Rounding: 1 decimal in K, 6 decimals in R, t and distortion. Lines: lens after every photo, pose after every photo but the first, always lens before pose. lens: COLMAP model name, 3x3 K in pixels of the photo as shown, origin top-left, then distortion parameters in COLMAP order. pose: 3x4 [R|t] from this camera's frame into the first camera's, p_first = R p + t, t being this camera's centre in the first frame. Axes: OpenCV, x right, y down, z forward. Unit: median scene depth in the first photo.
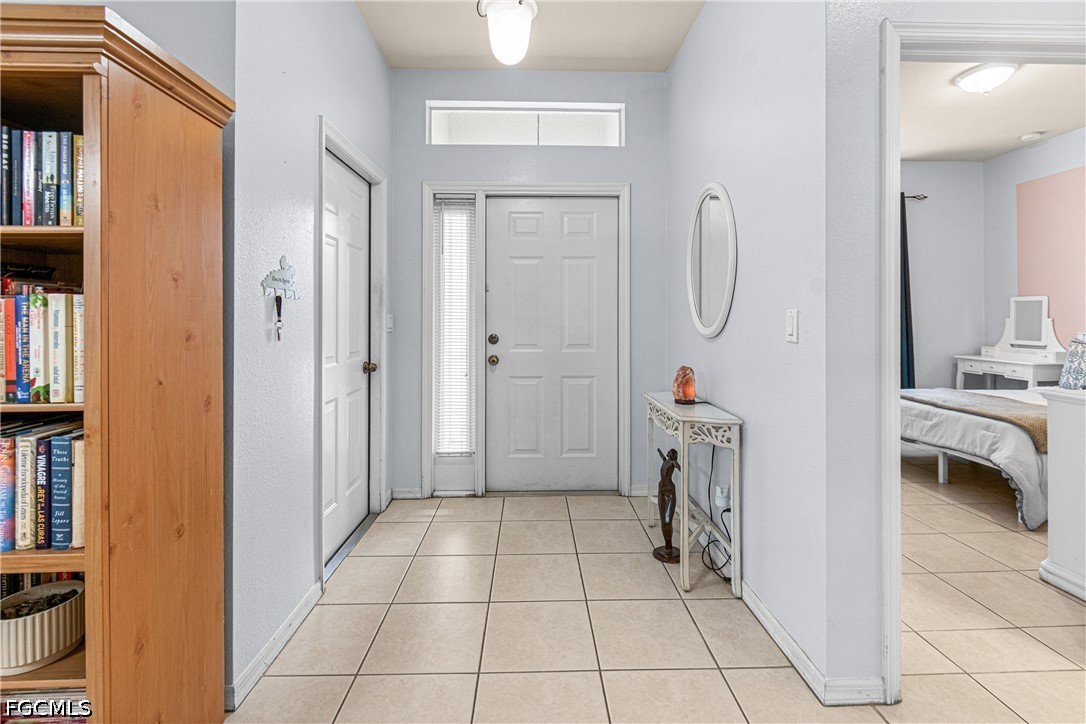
lens RADIAL K [[491.4, 0, 540.6], [0, 491.4, 314.8], [0, 0, 1]] dist [-0.000137, -0.000091]
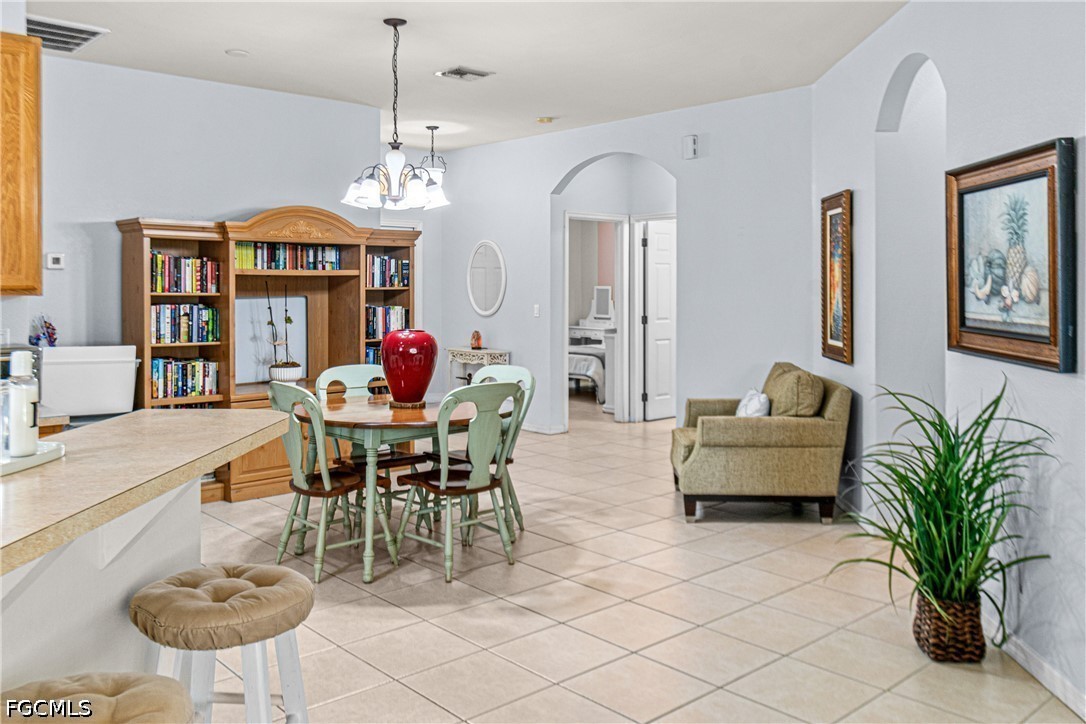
lens RADIAL K [[896.7, 0, 553.5], [0, 896.7, 291.3], [0, 0, 1]] dist [0.007030, -0.000148]
pose [[0.753150, -0.003483, 0.657839, -1.149183], [-0.004286, 0.999939, 0.010202, -0.057845], [-0.657834, -0.010503, 0.753089, -1.200466]]
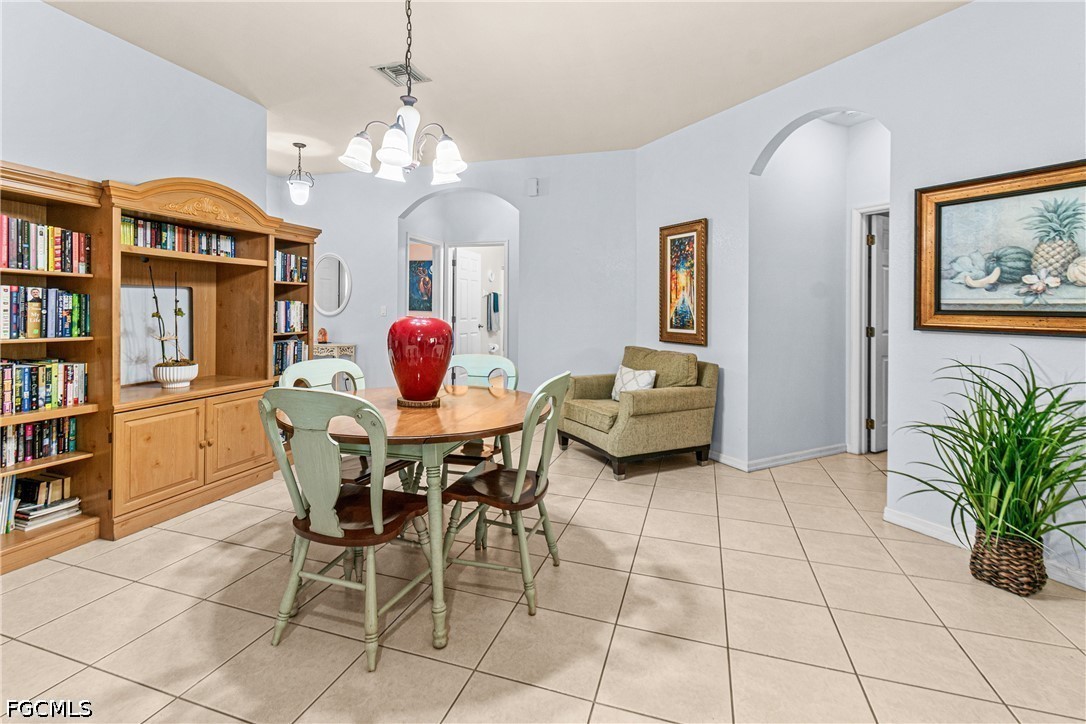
lens RADIAL K [[499.7, 0, 543.2], [0, 499.7, 314.1], [0, 0, 1]] dist [0.002456, 0.000047]
pose [[0.330056, -0.002732, 0.943958, -1.009938], [-0.019719, 0.999758, 0.009788, -0.004855], [-0.943756, -0.021844, 0.329922, -0.498352]]
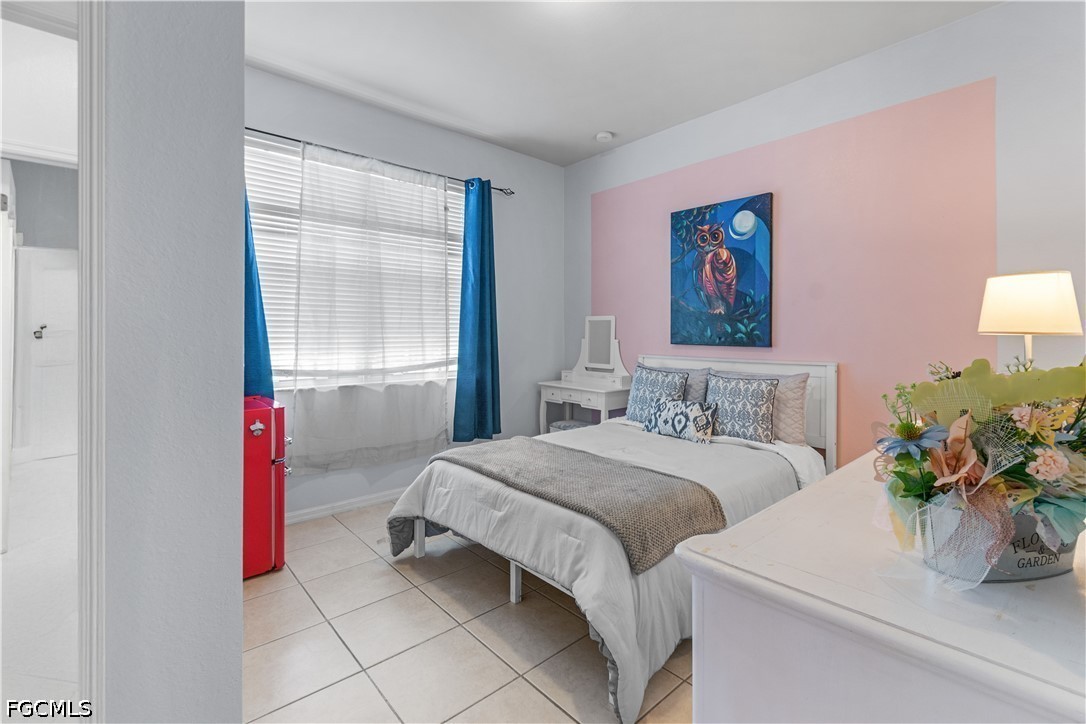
lens RADIAL K [[482.2, 0, 546.2], [0, 482.2, 339.9], [0, 0, 1]] dist [0.000102, -0.000368]
pose [[0.764874, -0.003702, 0.644170, 0.395911], [-0.006795, 0.999881, 0.013814, -0.004471], [-0.644145, -0.014943, 0.764758, 0.443305]]
